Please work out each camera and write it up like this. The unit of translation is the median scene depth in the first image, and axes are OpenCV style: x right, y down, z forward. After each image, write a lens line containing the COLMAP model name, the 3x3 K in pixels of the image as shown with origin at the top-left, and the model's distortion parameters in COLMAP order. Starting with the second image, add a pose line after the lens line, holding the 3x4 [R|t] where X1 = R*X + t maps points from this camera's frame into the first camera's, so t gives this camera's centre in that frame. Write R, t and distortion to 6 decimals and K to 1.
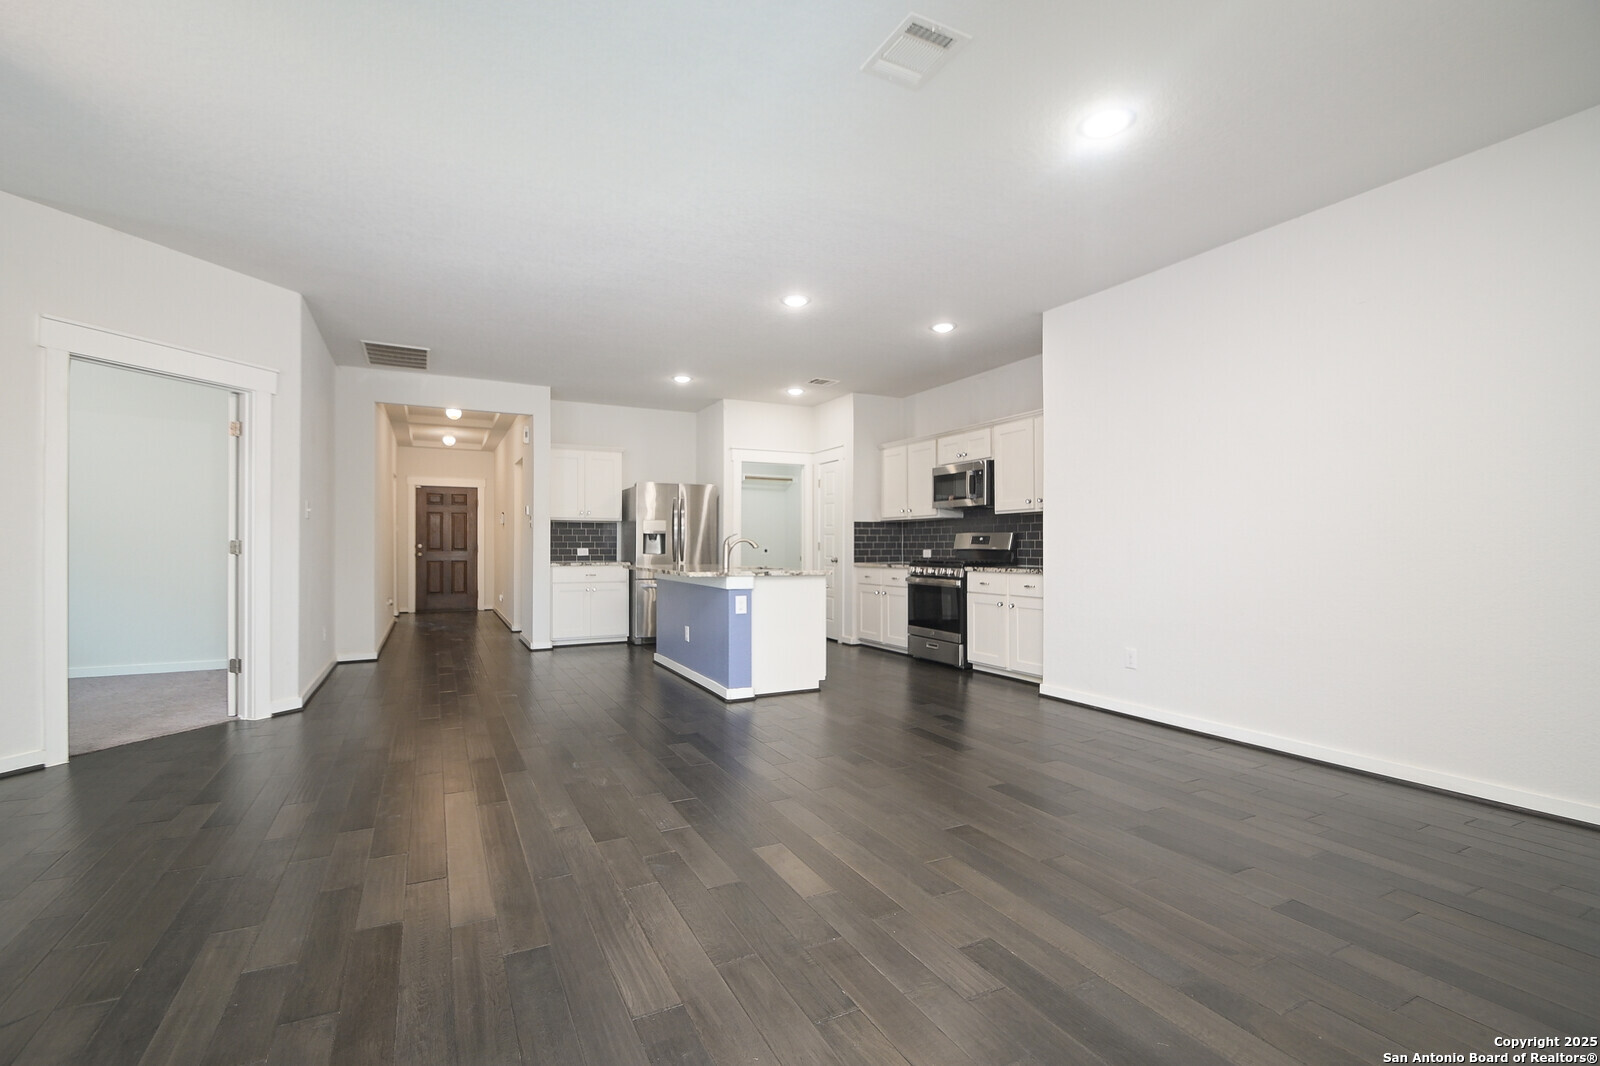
lens RADIAL K [[712.6, 0, 794.7], [0, 712.6, 535.6], [0, 0, 1]] dist [-0.002455, -0.005031]
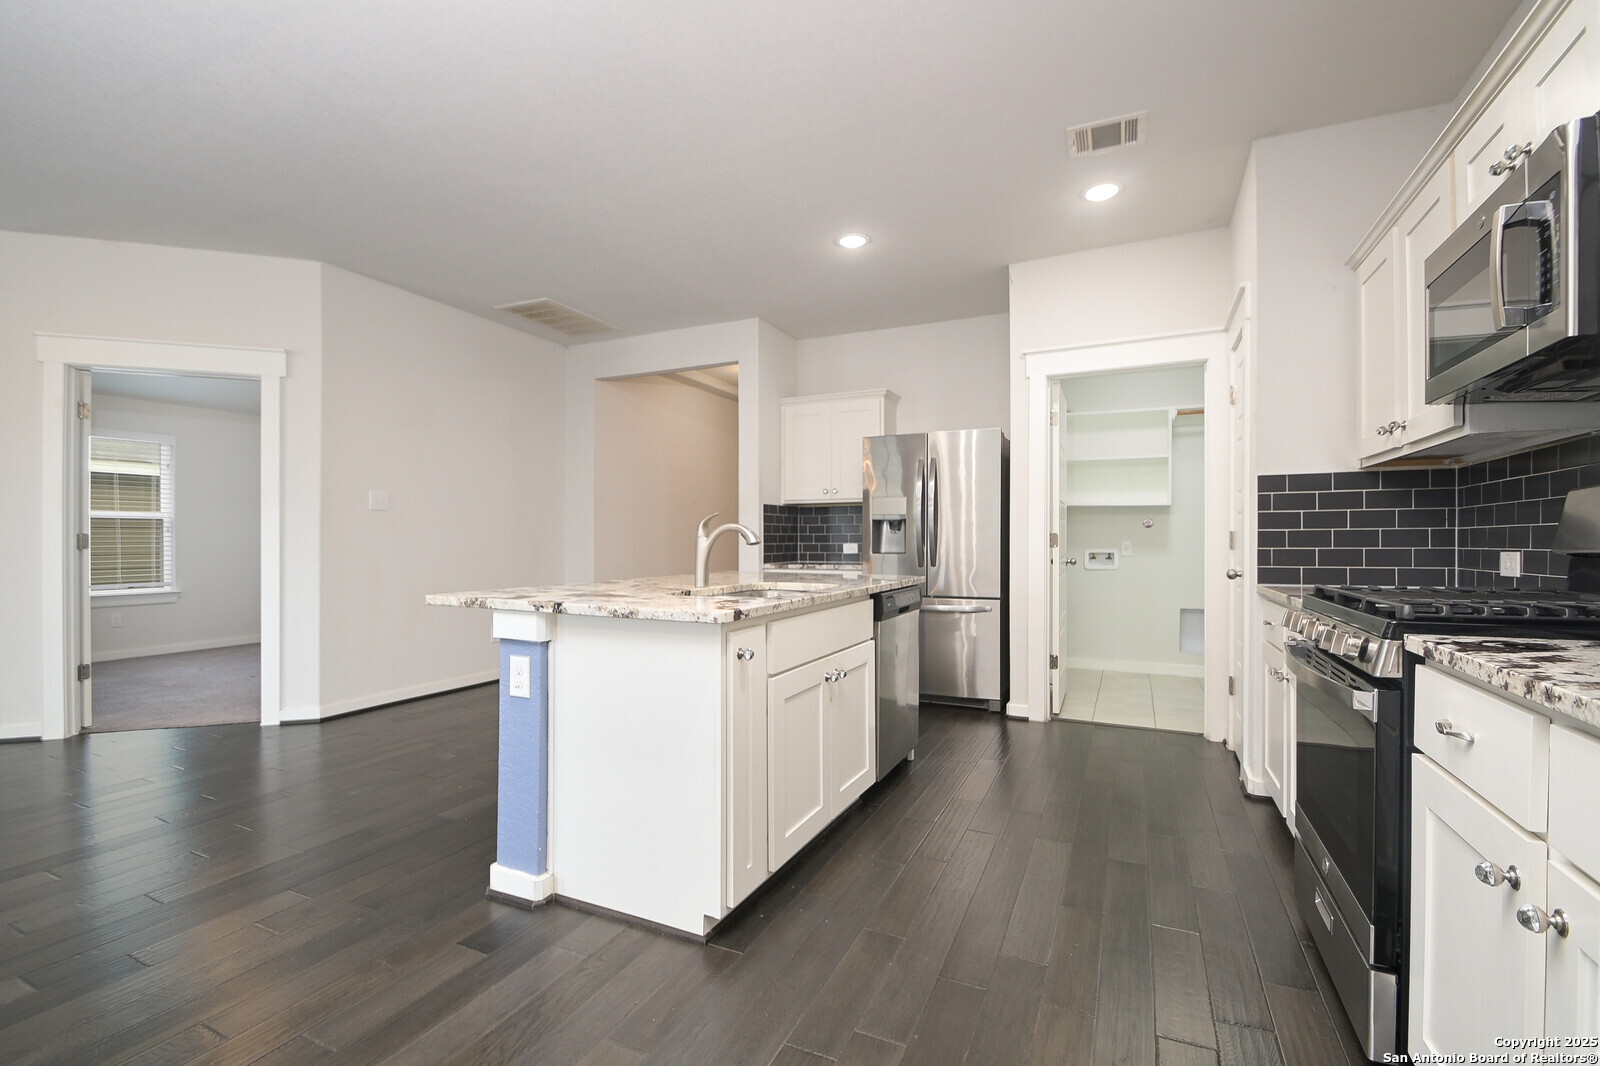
lens RADIAL K [[712.6, 0, 794.9], [0, 712.6, 544.9], [0, 0, 1]] dist [-0.002455, -0.005031]
pose [[0.603558, 0.004009, -0.797309, 0.242649], [0.012060, 0.999827, 0.014157, 0.009193], [0.797228, -0.018160, 0.603406, 0.580420]]
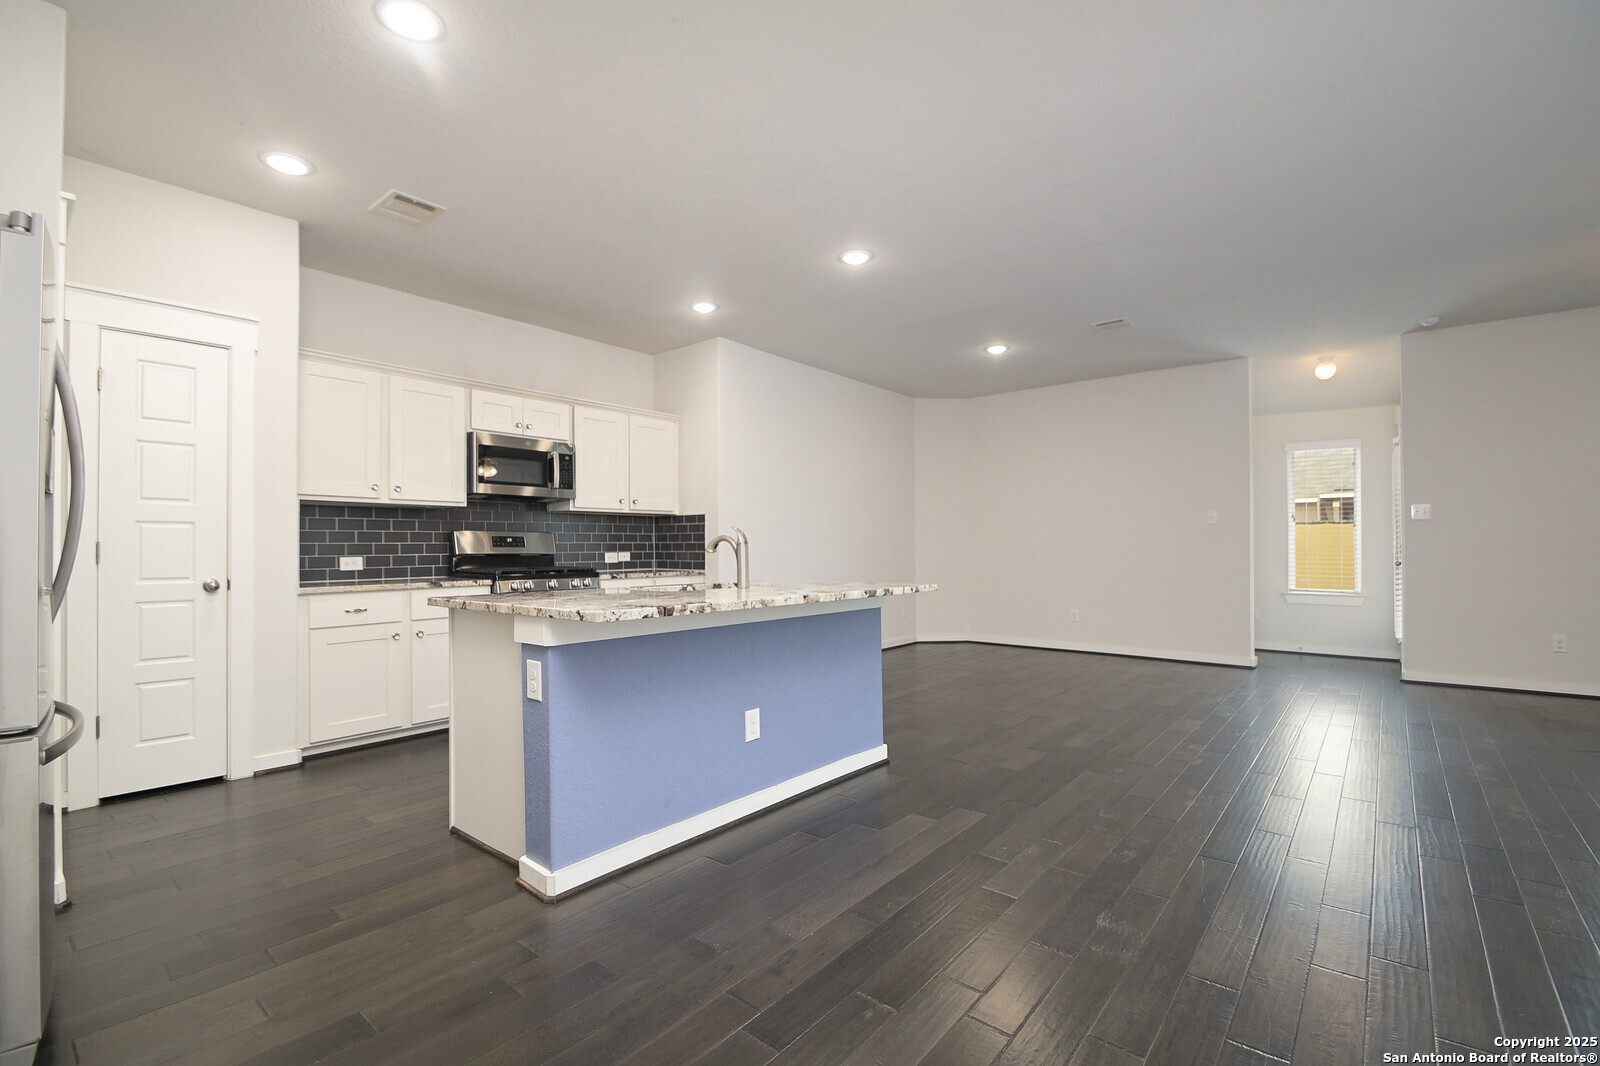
lens RADIAL K [[712.6, 0, 780.2], [0, 712.6, 547.3], [0, 0, 1]] dist [-0.002455, -0.005031]
pose [[-0.385109, 0.002079, 0.922869, -0.476855], [-0.007500, 0.999957, -0.005383, 0.012692], [-0.922841, -0.008995, -0.385077, 0.907104]]
